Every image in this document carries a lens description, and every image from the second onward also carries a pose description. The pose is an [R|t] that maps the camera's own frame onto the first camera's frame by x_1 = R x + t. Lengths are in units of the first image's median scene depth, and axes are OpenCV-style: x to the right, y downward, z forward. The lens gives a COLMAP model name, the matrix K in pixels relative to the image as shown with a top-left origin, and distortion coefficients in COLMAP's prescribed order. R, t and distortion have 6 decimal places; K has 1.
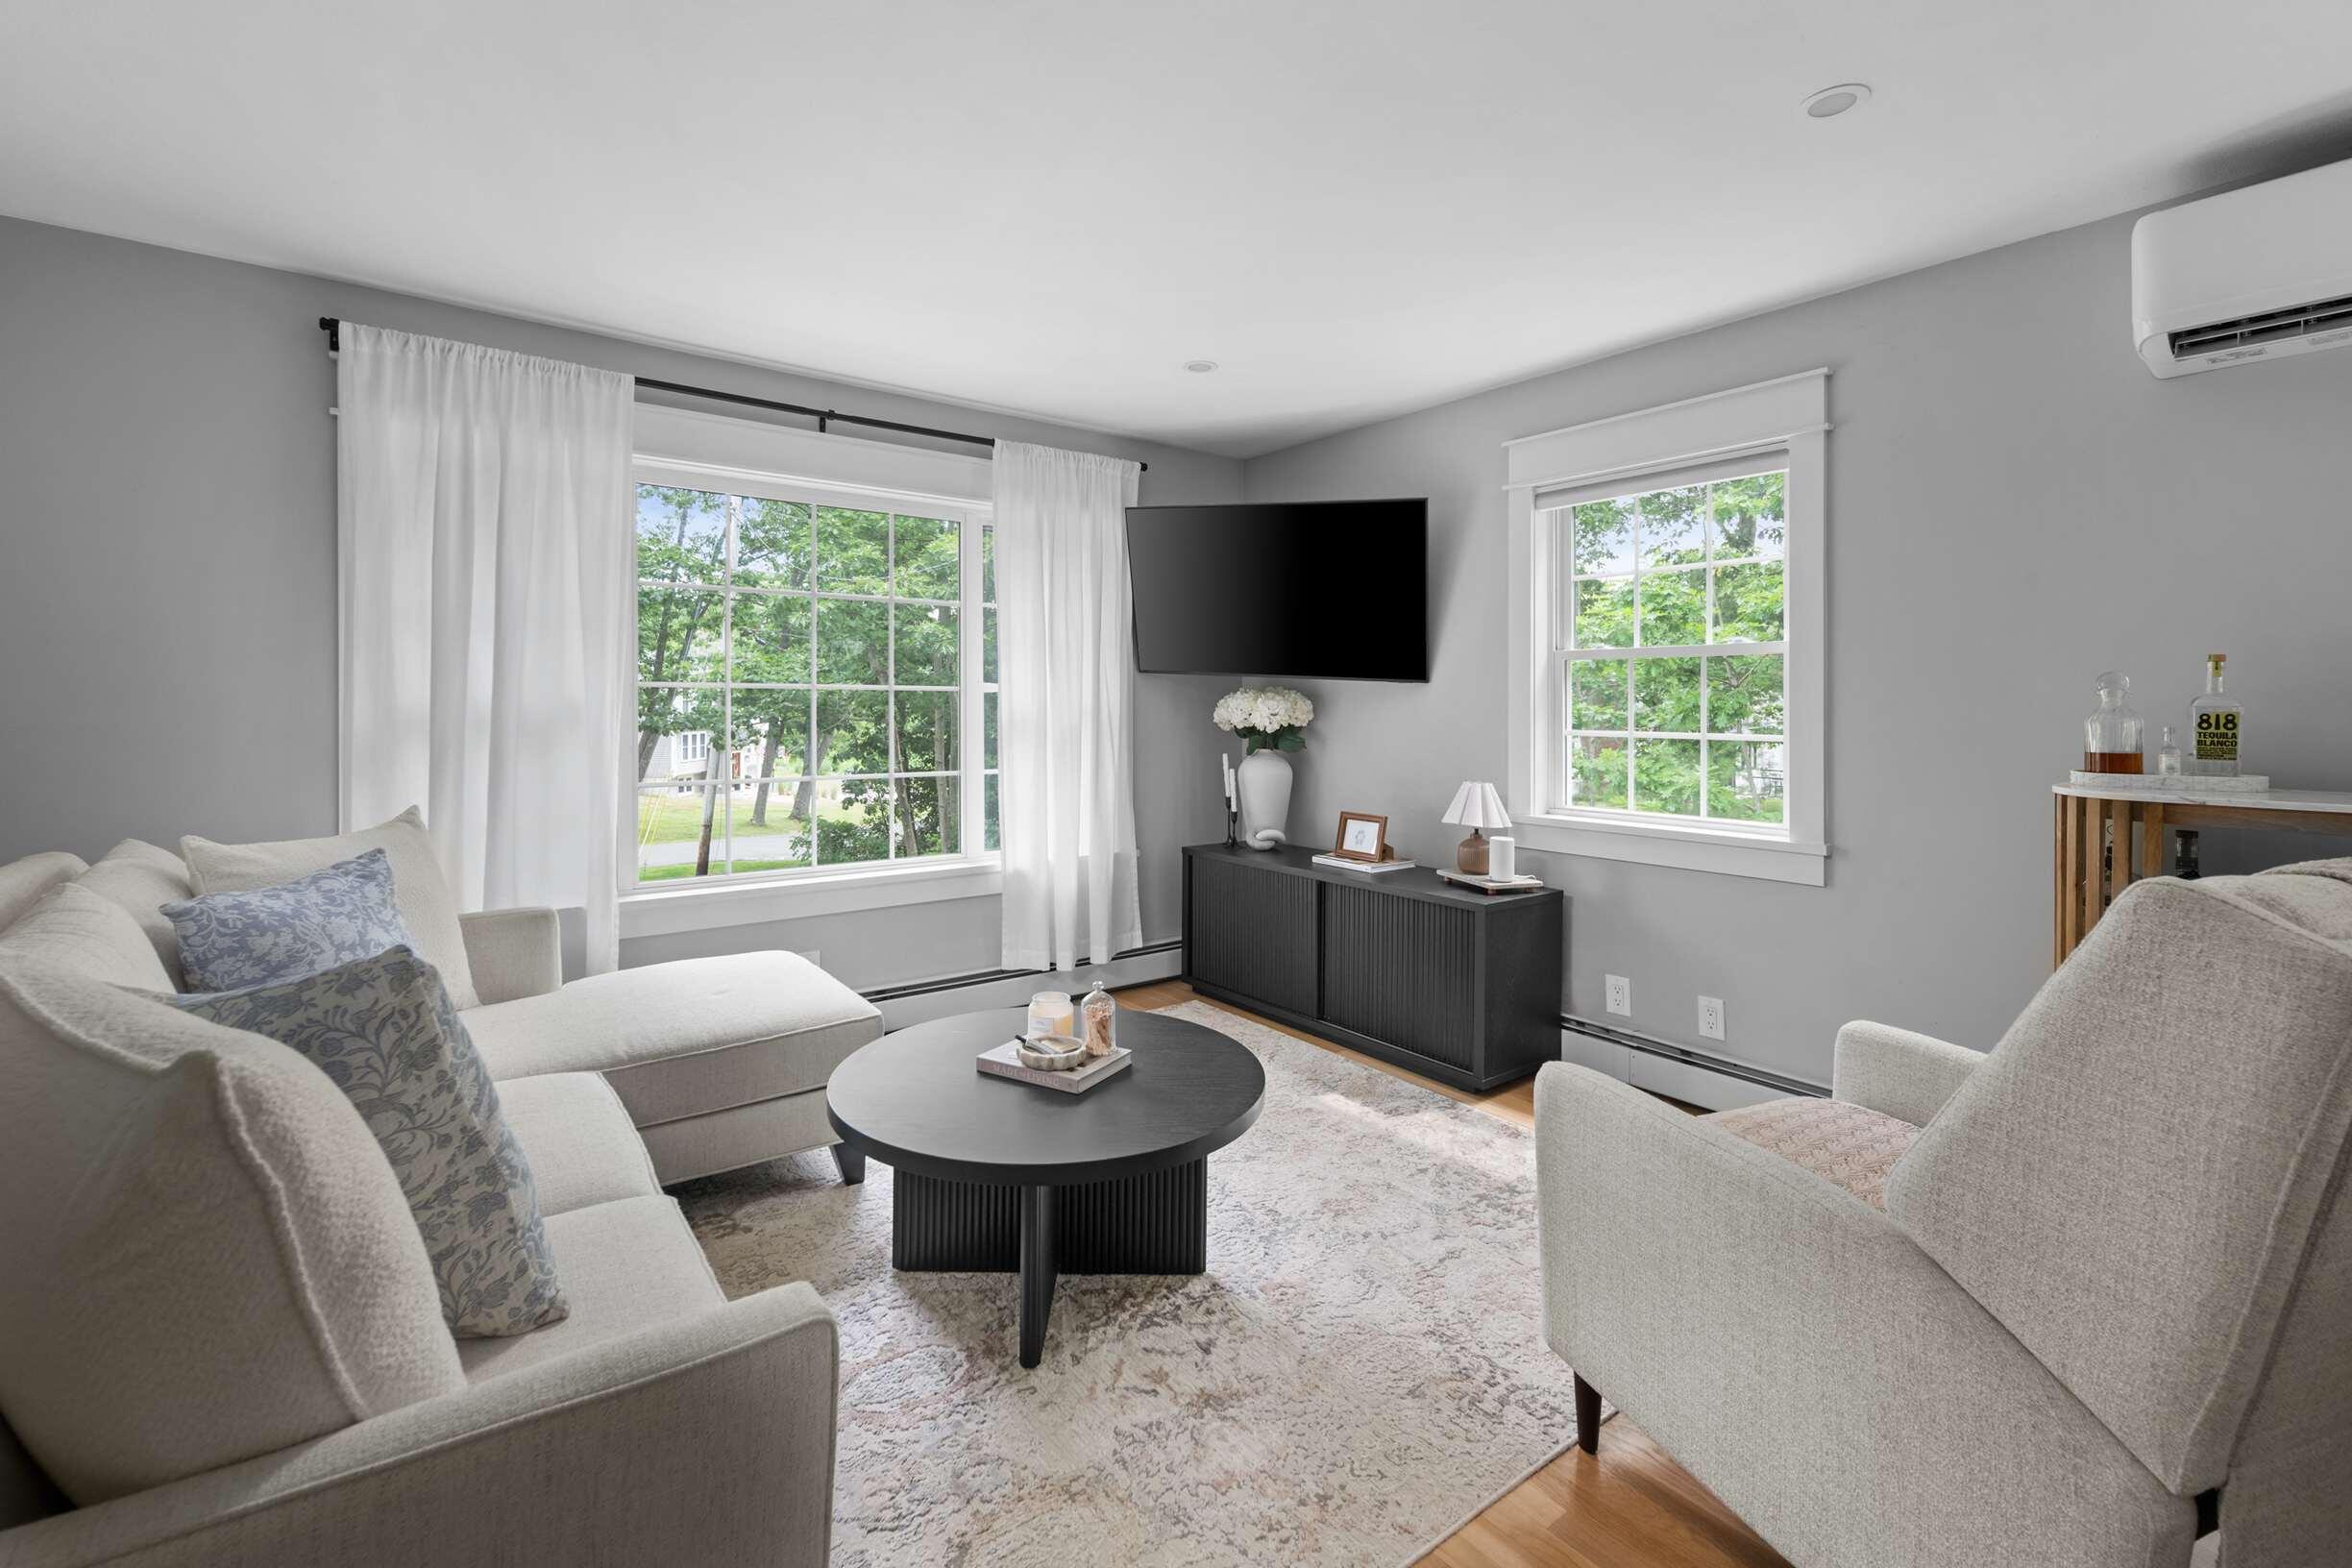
lens RADIAL K [[1031.3, 0, 1174.4], [0, 1031.3, 695.6], [0, 0, 1]] dist [-0.000754, -0.000422]
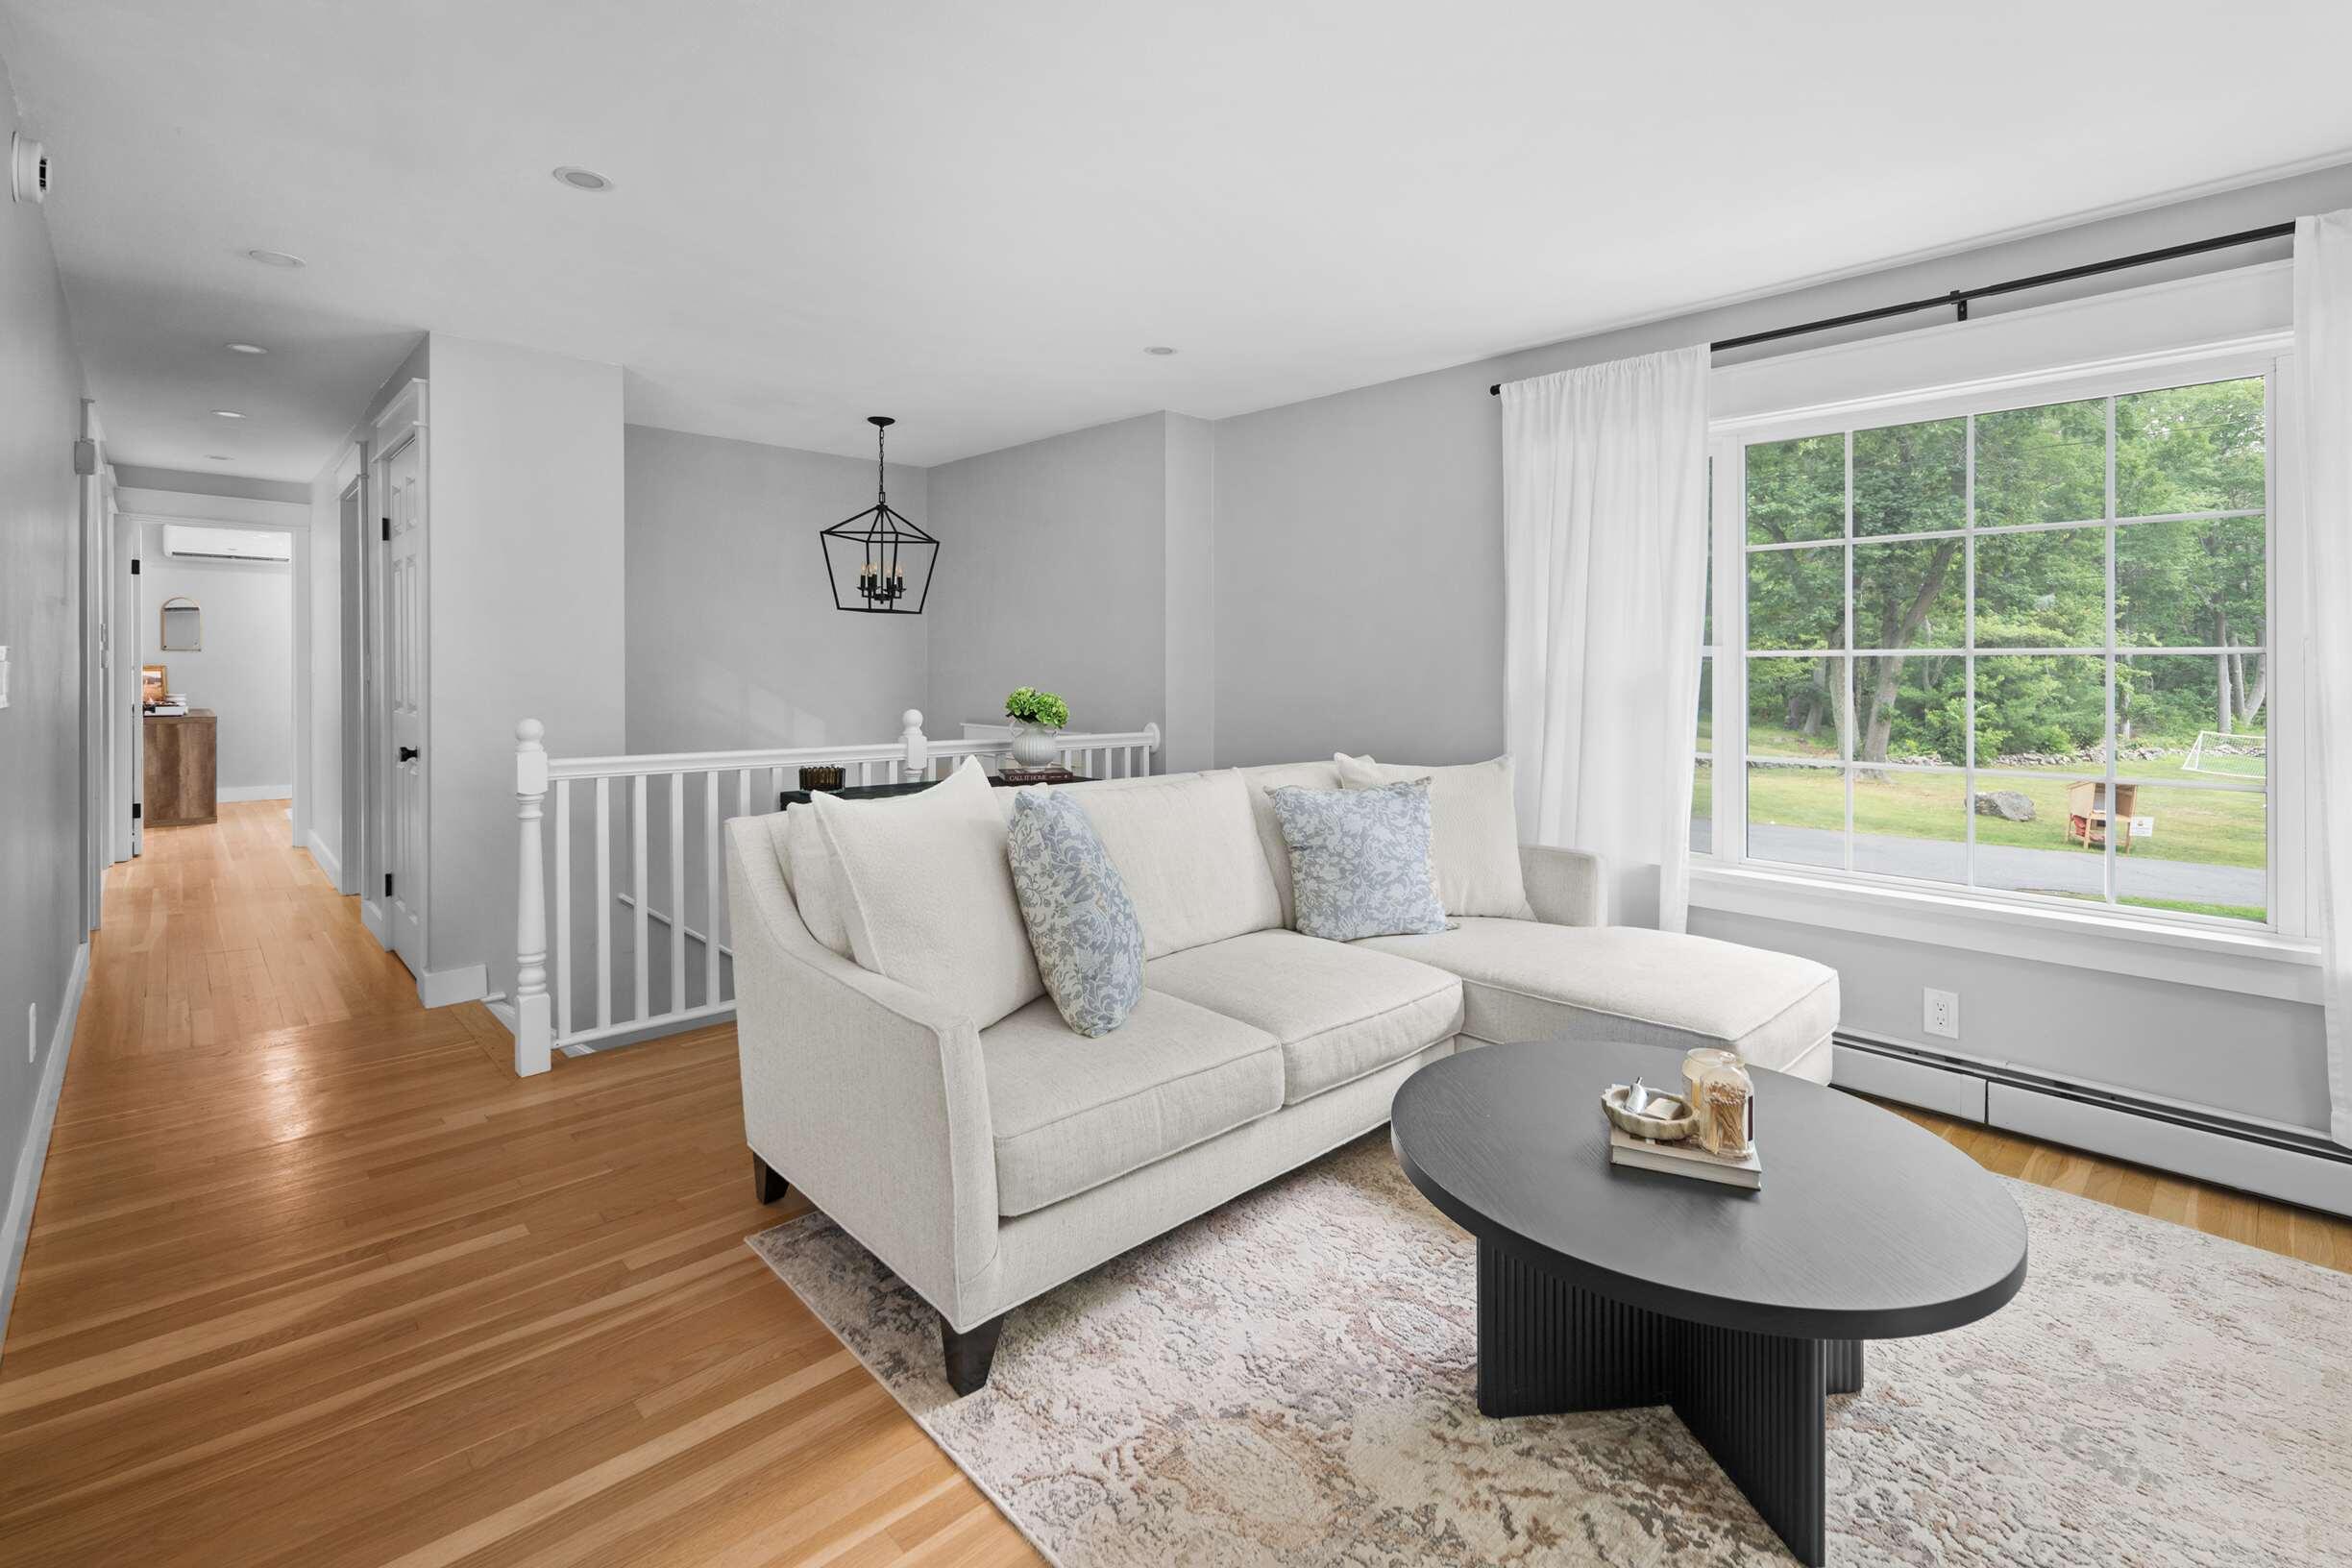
lens RADIAL K [[1069.4, 0, 1171.5], [0, 1069.4, 667.3], [0, 0, 1]] dist [0.003116, 0.000572]
pose [[0.099934, -0.000363, -0.994994, 0.697322], [0.004440, 0.999990, 0.000081, 0.001513], [0.994984, -0.004425, 0.099934, 0.585203]]
